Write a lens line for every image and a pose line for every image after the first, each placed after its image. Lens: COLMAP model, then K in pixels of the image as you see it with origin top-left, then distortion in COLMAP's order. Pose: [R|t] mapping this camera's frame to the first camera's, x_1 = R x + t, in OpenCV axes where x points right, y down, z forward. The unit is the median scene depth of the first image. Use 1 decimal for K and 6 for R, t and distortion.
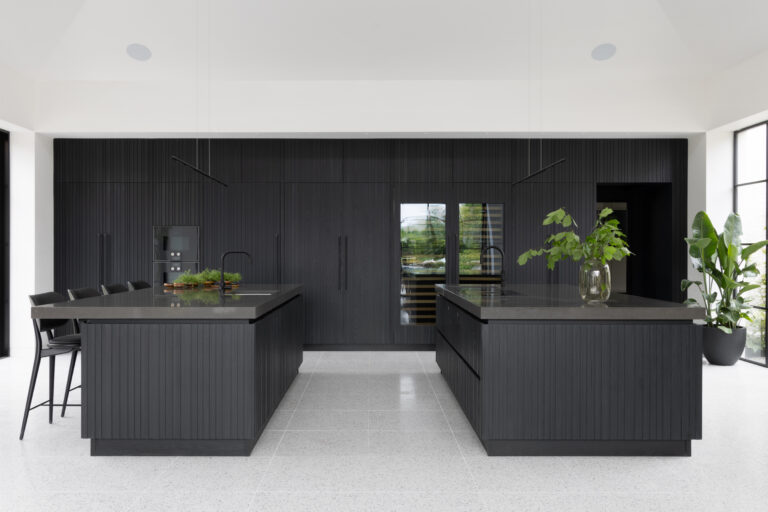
lens RADIAL K [[644.5, 0, 388.9], [0, 644.5, 261.8], [0, 0, 1]] dist [0.002171, 0.000963]
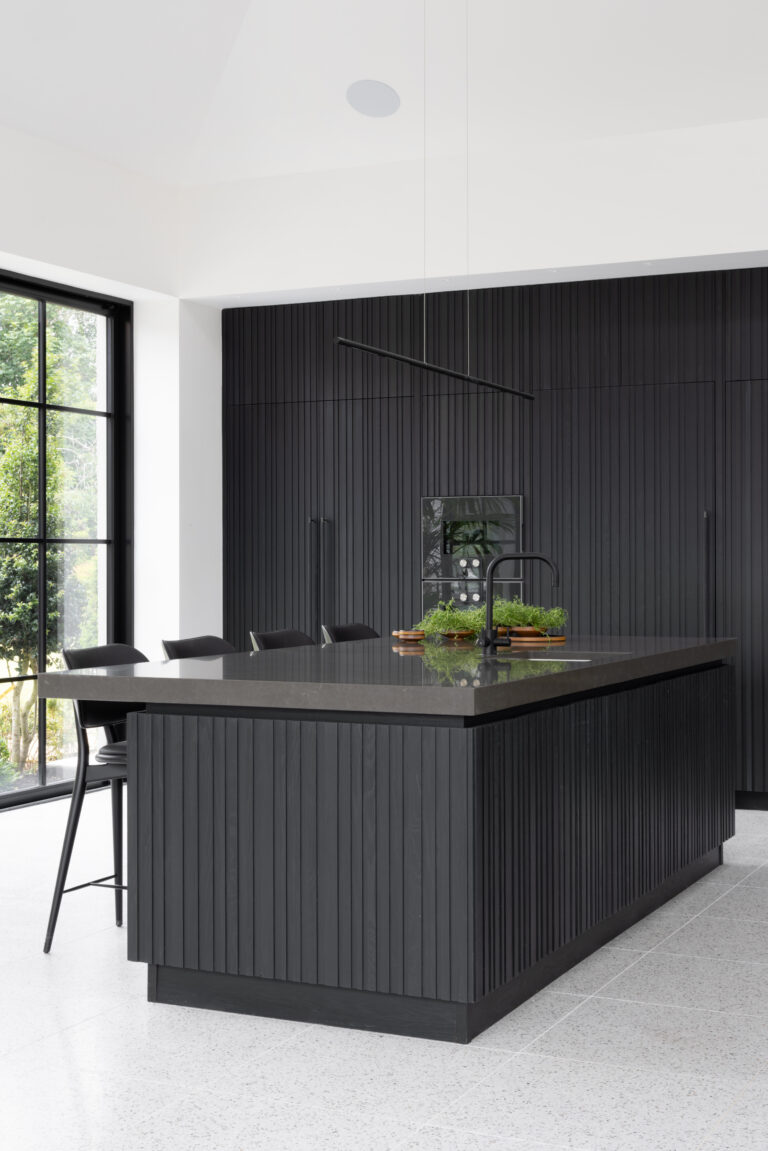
lens RADIAL K [[1710.3, 0, 544.1], [0, 1710.3, 556.9], [0, 0, 1]] dist [0.023576, 0.000000]
pose [[0.903493, -0.003488, -0.428588, 0.201759], [-0.003234, 0.999883, -0.014954, 0.000890], [0.428590, 0.014896, 0.903376, 0.007123]]
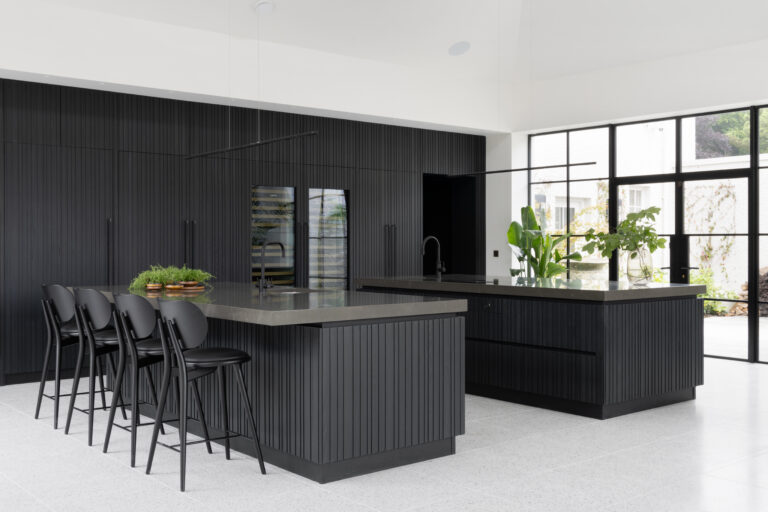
lens RADIAL K [[853.7, 0, 388.0], [0, 853.7, 252.8], [0, 0, 1]] dist [0.006513, 0.000000]
pose [[0.763344, -0.006881, 0.645955, -0.644319], [0.005870, 0.999976, 0.003716, -0.005595], [-0.645965, 0.000955, 0.763366, 0.034707]]
